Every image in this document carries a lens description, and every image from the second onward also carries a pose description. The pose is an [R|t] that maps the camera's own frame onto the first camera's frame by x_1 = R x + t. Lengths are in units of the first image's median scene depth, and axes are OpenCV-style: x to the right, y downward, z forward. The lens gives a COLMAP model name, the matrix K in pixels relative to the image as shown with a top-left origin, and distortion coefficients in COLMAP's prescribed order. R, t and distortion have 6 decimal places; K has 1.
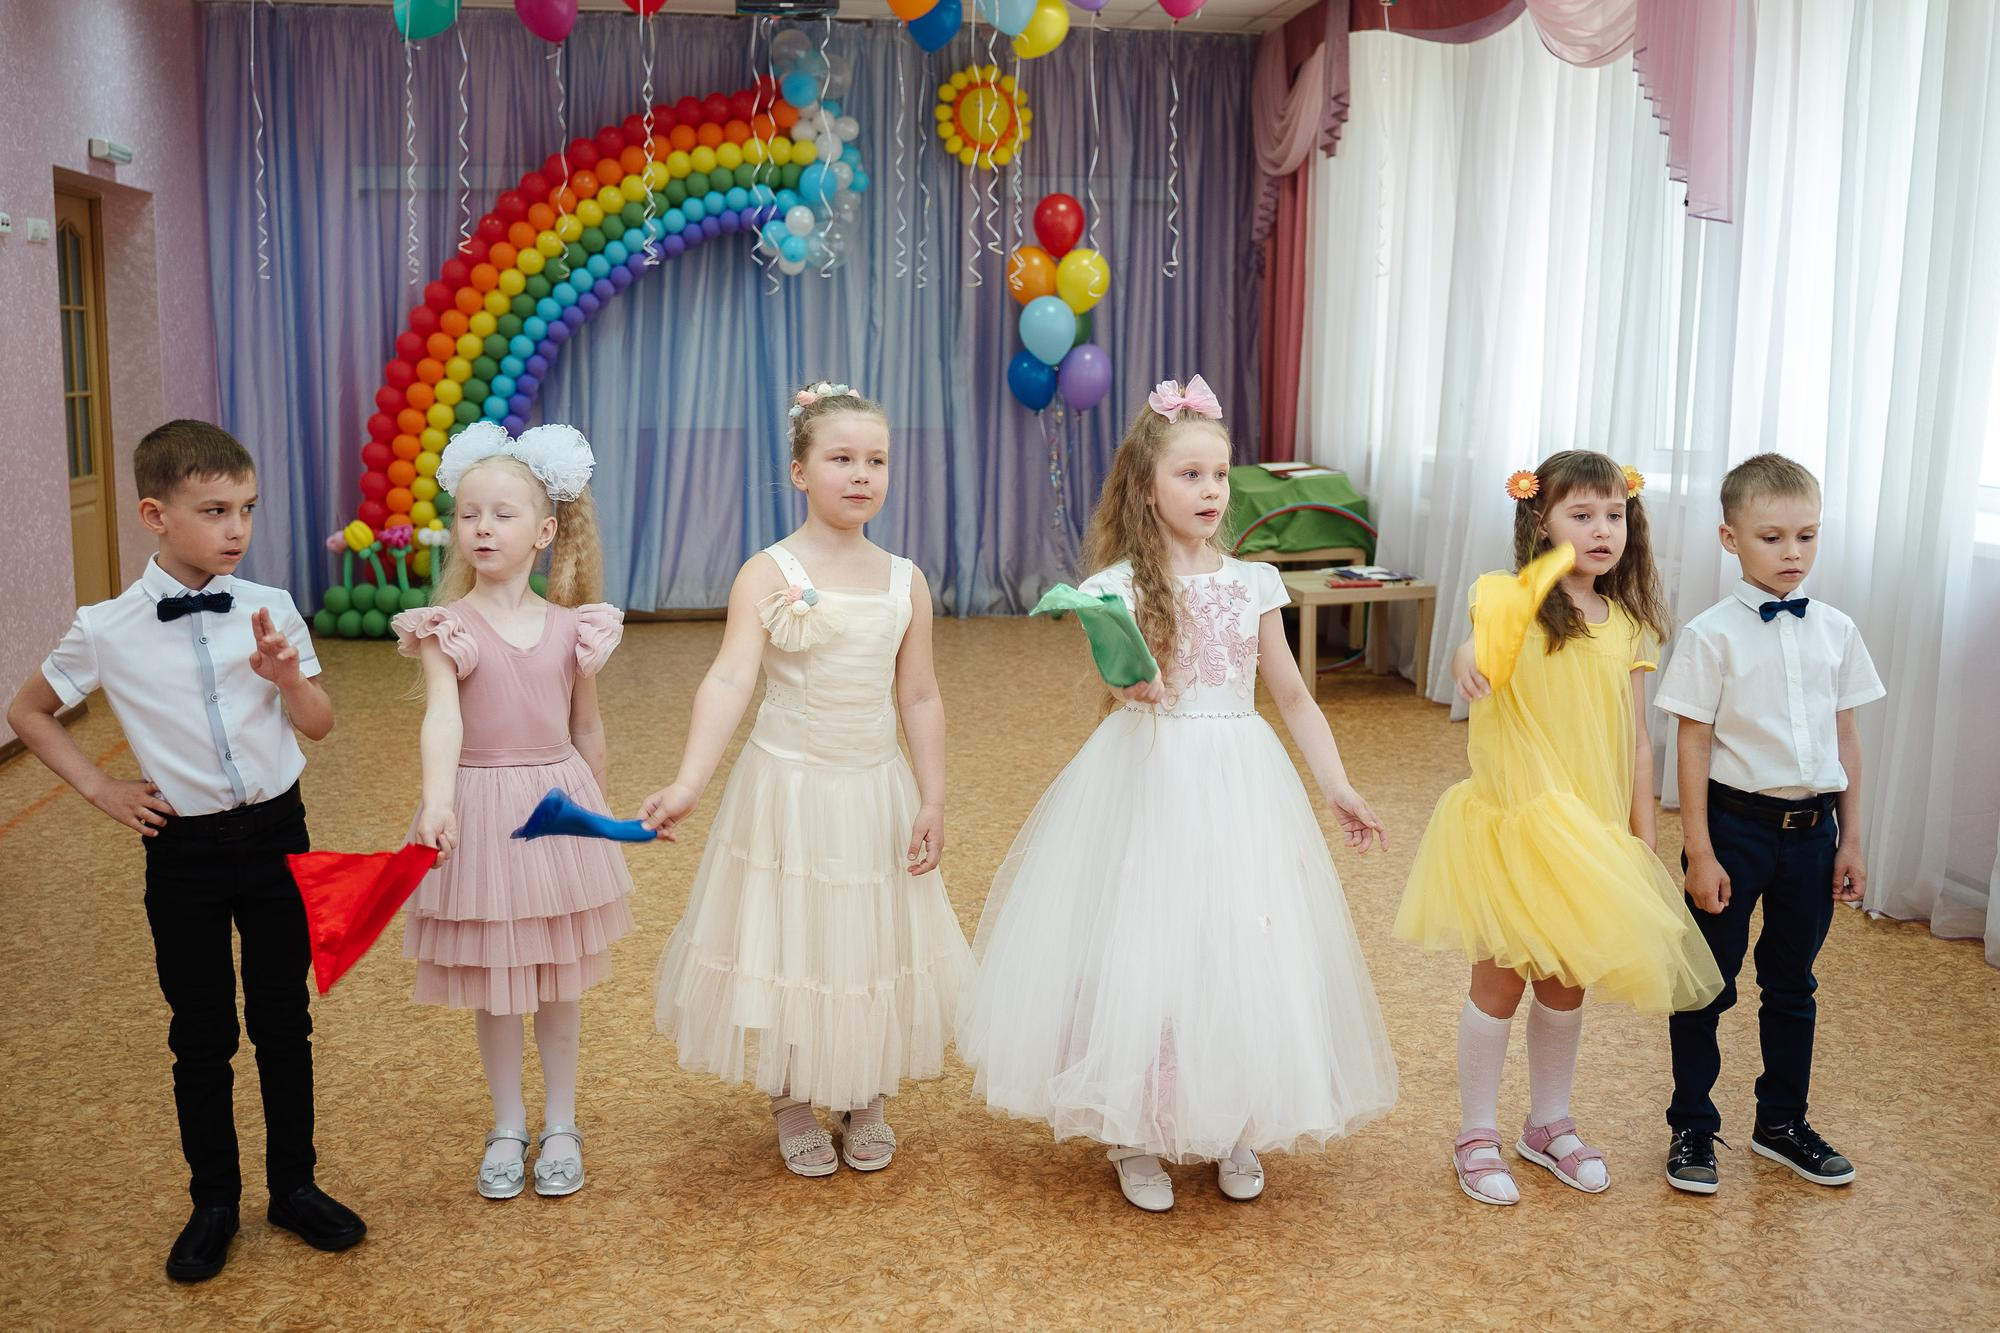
lens RADIAL K [[1645.9, 0, 957.5], [0, 1645.9, 589.8], [0, 0, 1]] dist [-0.097763, 0.057675]
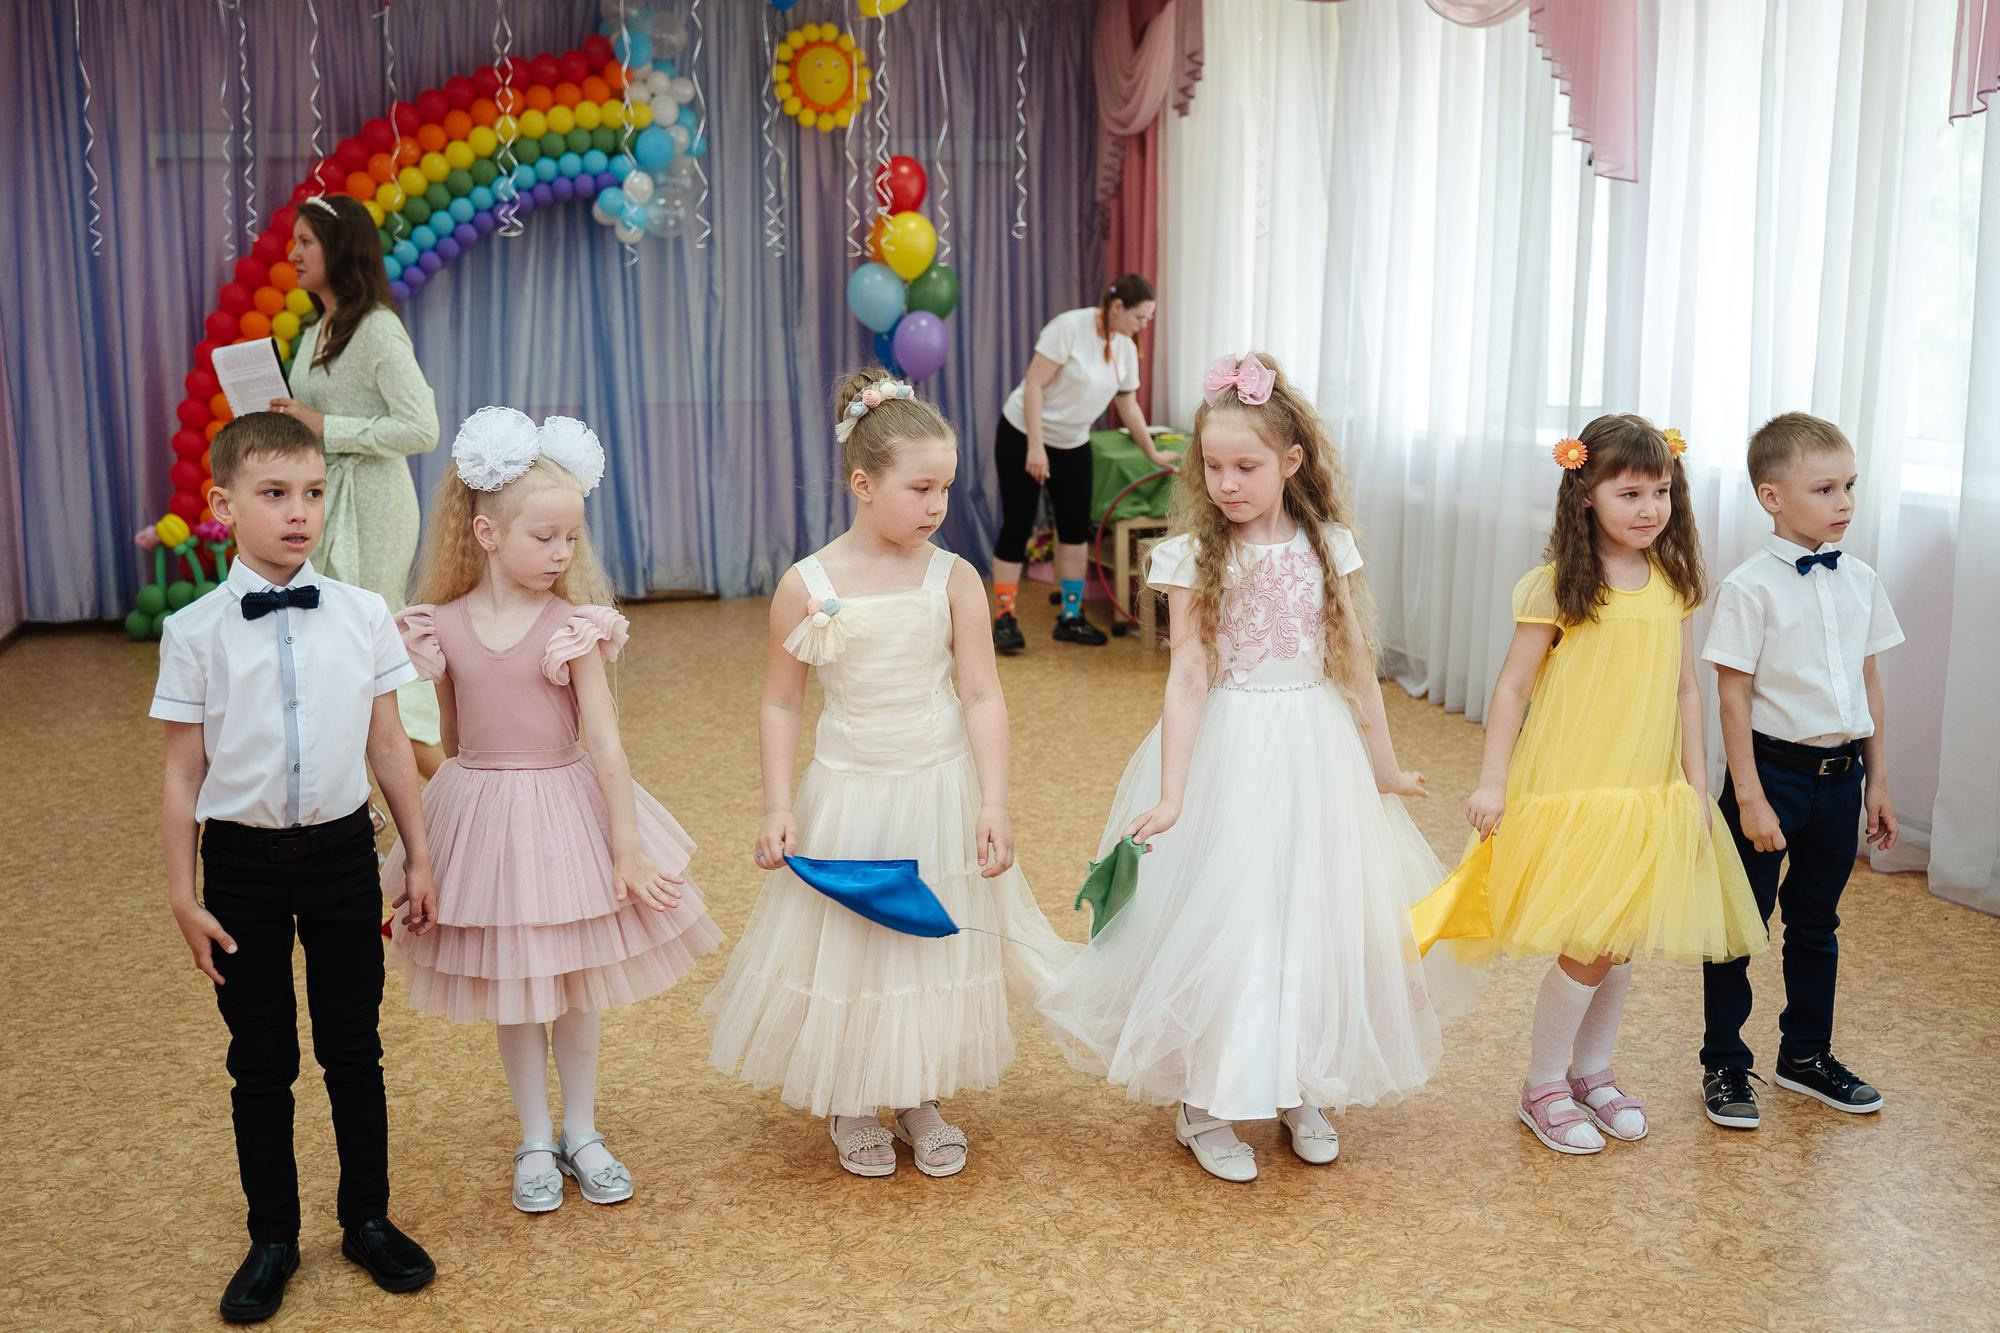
lens RADIAL K [[1698.0, 0, 954.6], [0, 1698.0, 574.4], [0, 0, 1]] dist [-0.088908, 0.059675]
pose [[0.993515, -0.033773, 0.108565, -0.132455], [0.033051, 0.999418, 0.008446, -0.006468], [-0.108787, -0.004803, 0.994053, -0.008543]]
